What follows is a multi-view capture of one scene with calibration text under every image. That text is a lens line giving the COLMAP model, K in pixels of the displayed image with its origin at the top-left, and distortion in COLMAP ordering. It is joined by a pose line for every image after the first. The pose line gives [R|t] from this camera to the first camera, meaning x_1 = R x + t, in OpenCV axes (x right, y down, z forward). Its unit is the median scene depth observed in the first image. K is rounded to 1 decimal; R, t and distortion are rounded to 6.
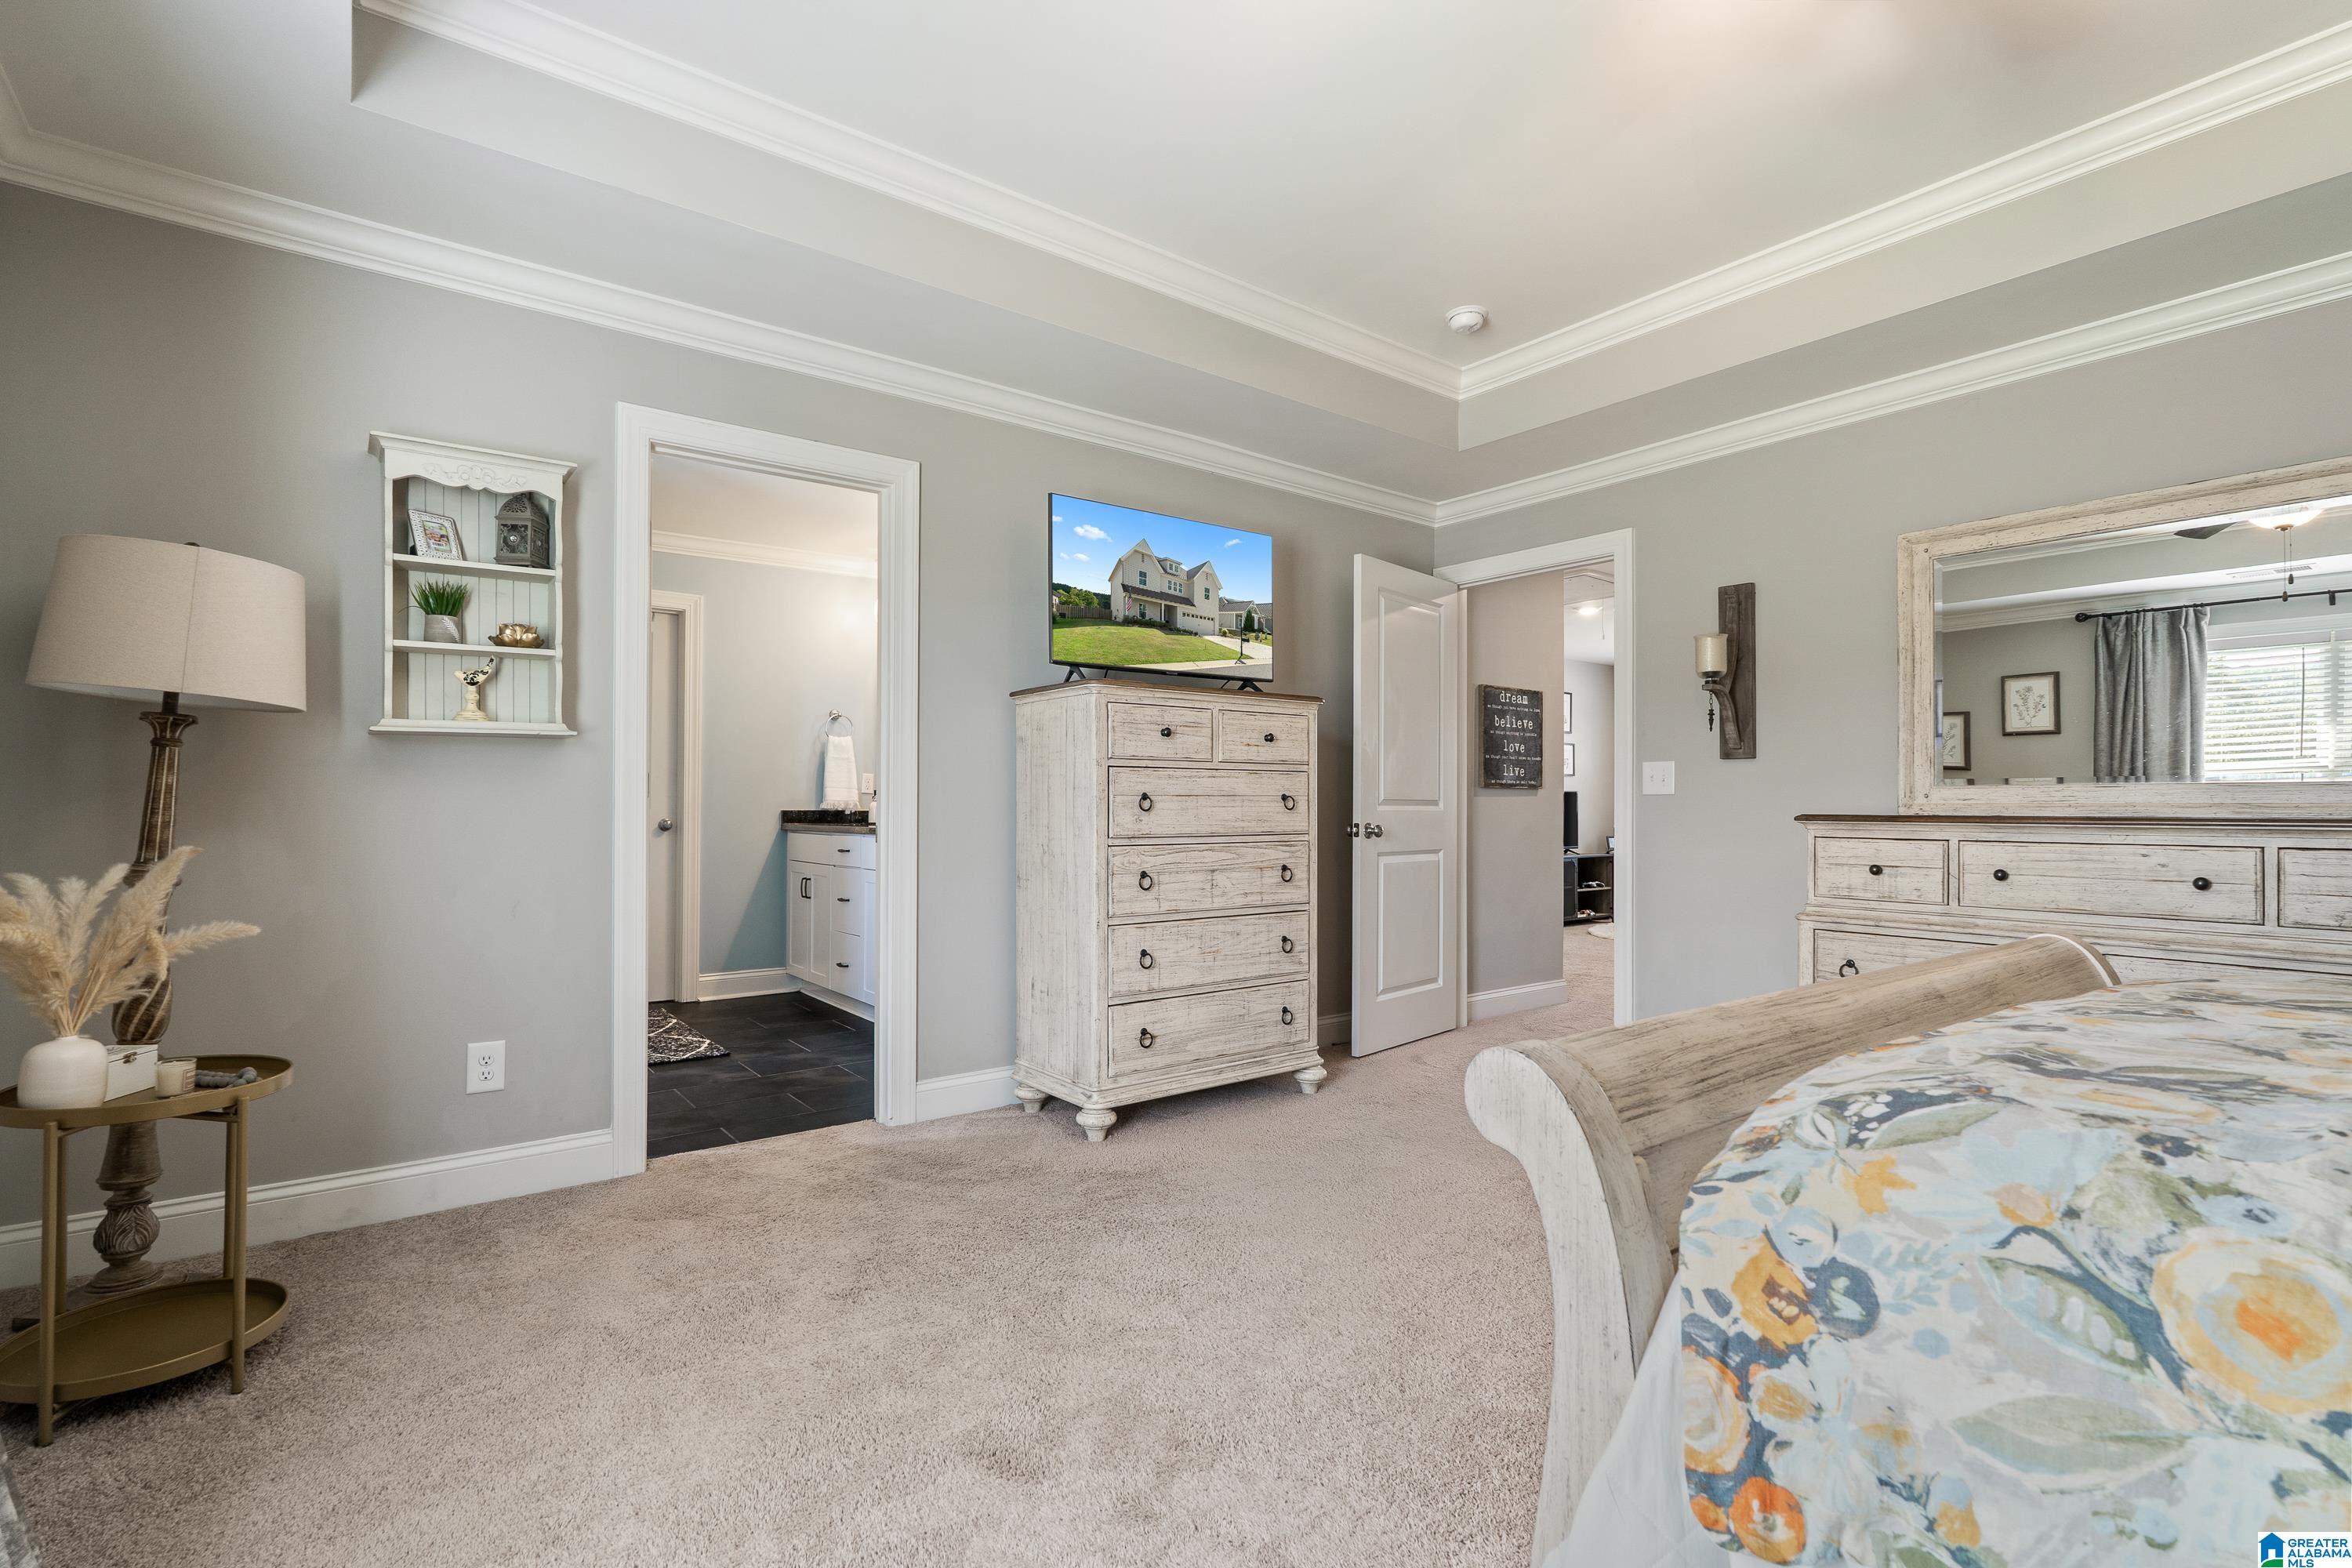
lens RADIAL K [[1076.2, 0, 1176.0], [0, 1076.2, 784.0], [0, 0, 1]] dist [-0.001108, -0.000080]
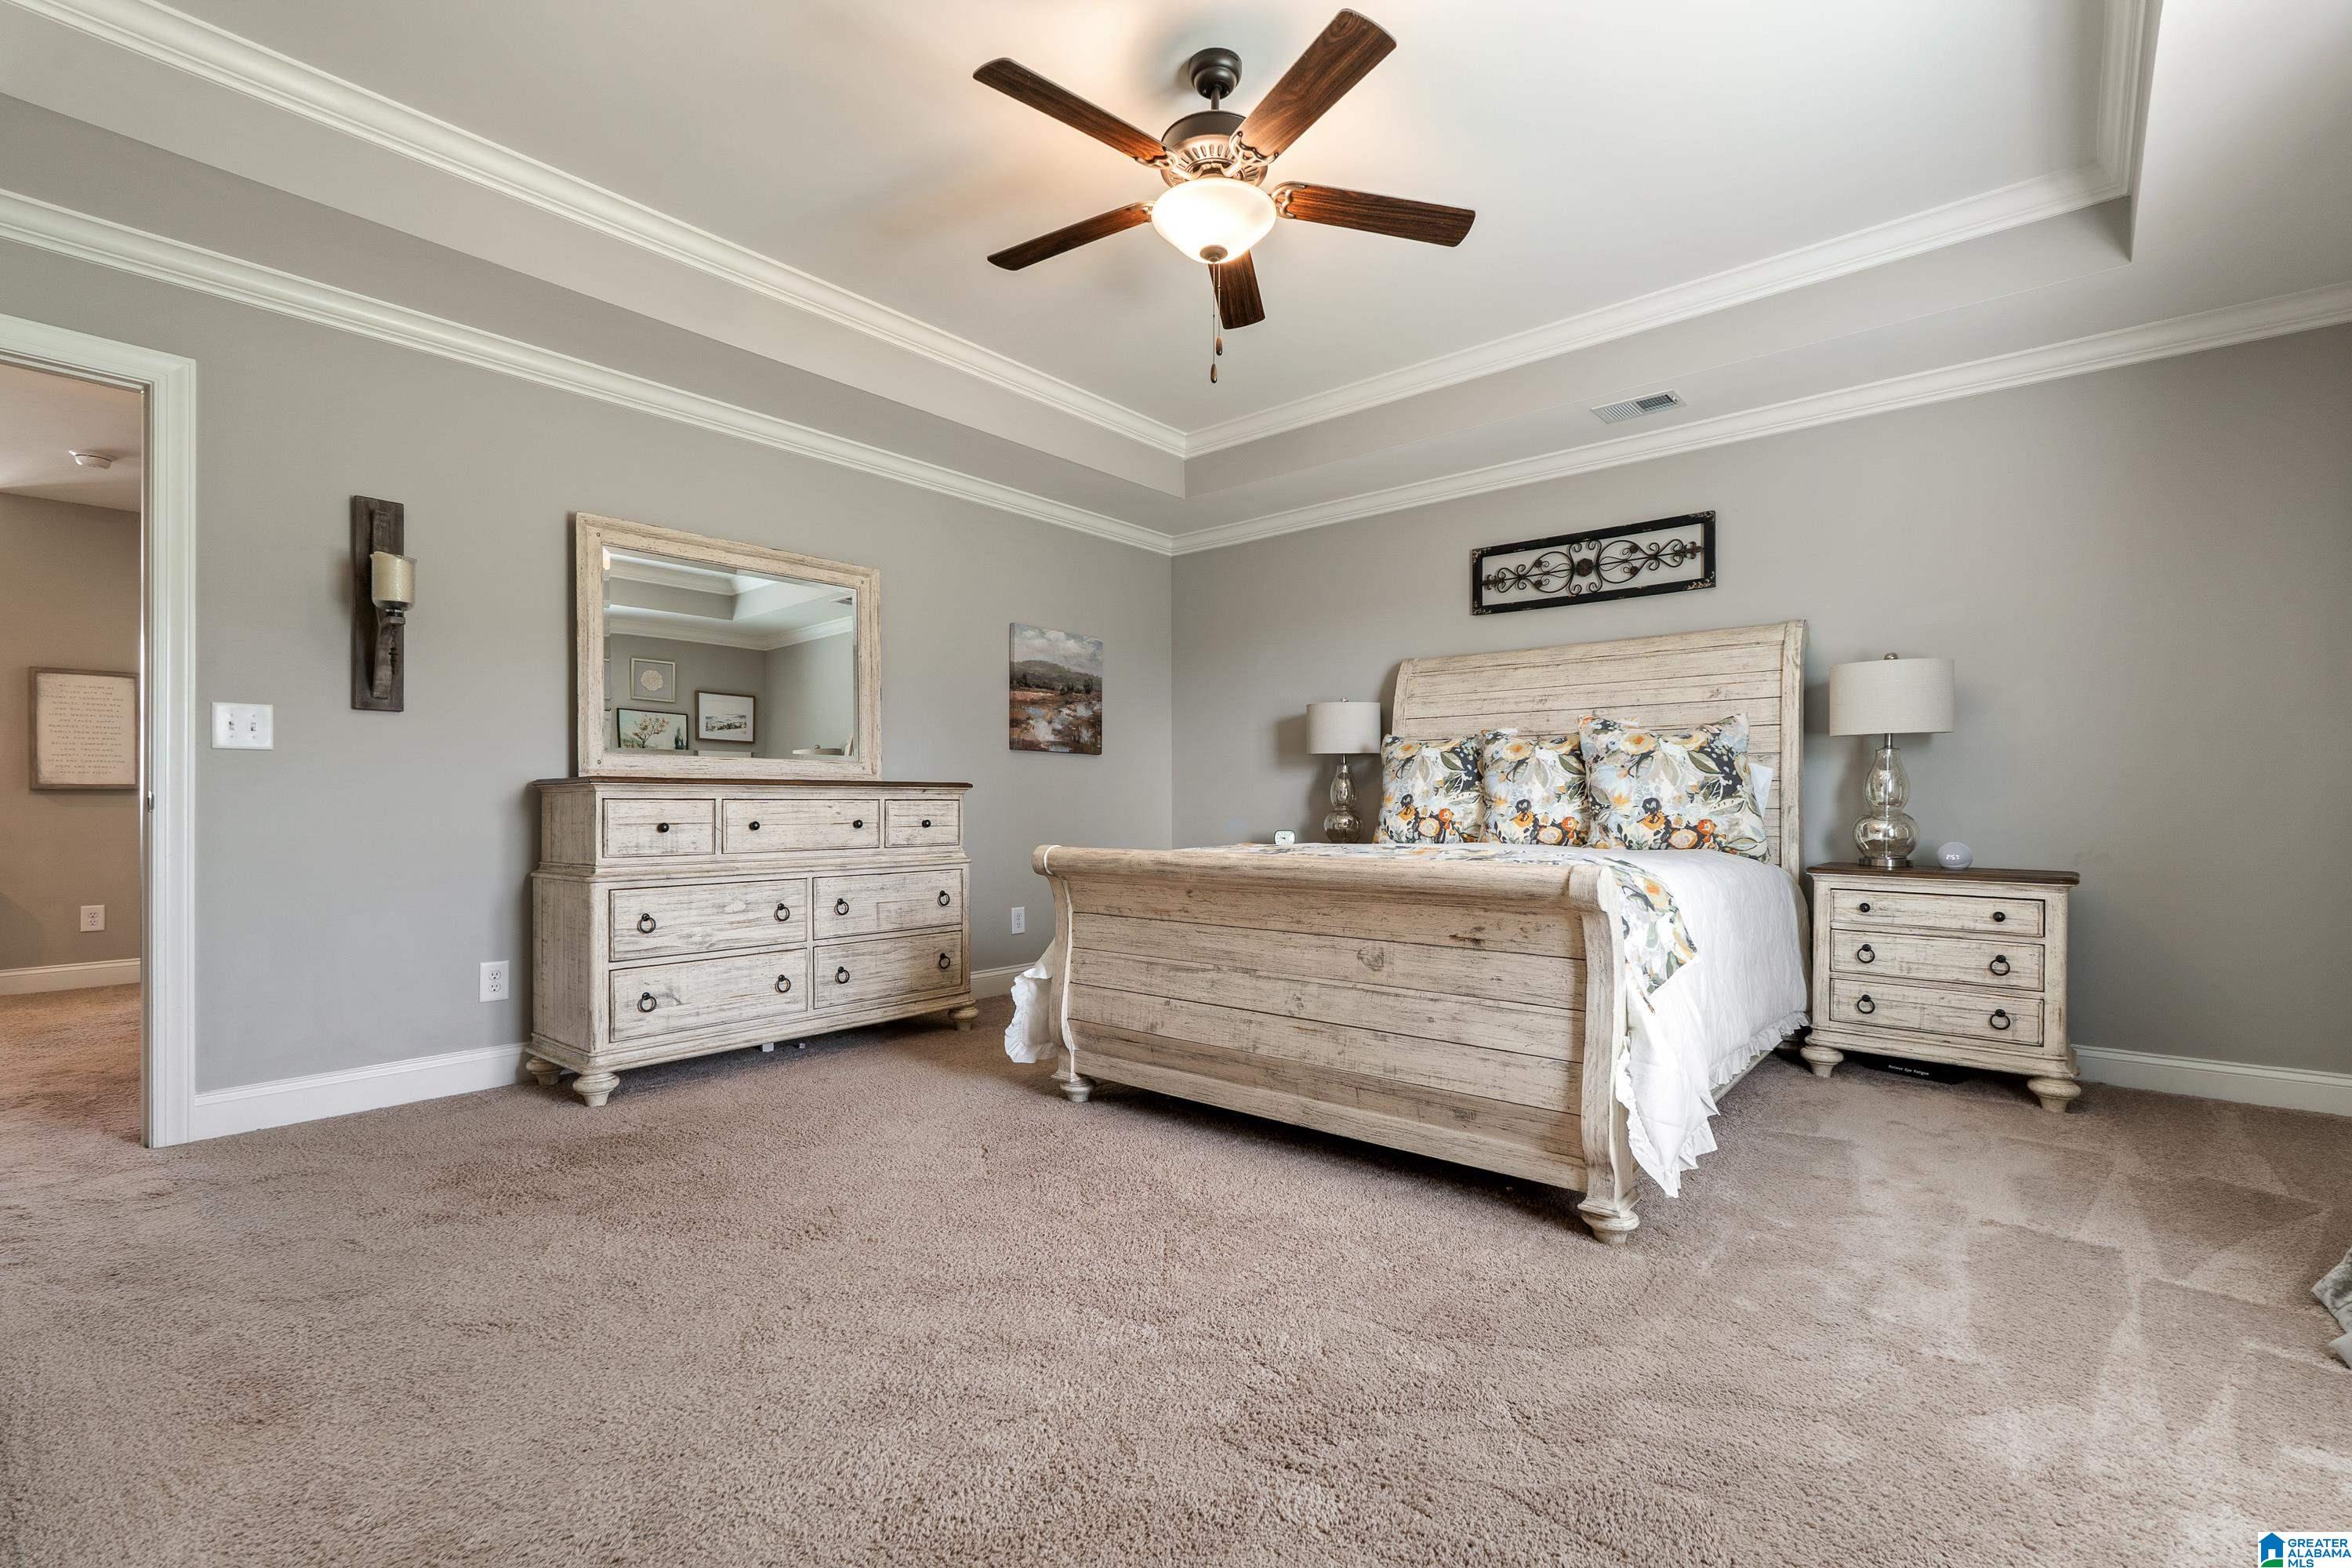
lens RADIAL K [[1055.8, 0, 1176.0], [0, 1055.8, 784.0], [0, 0, 1]] dist [0.000521, 0.000133]
pose [[-0.210351, 0.016976, 0.977478, -0.523556], [-0.019206, 0.999585, -0.021493, 0.051043], [-0.977437, -0.023294, -0.209938, 0.751604]]
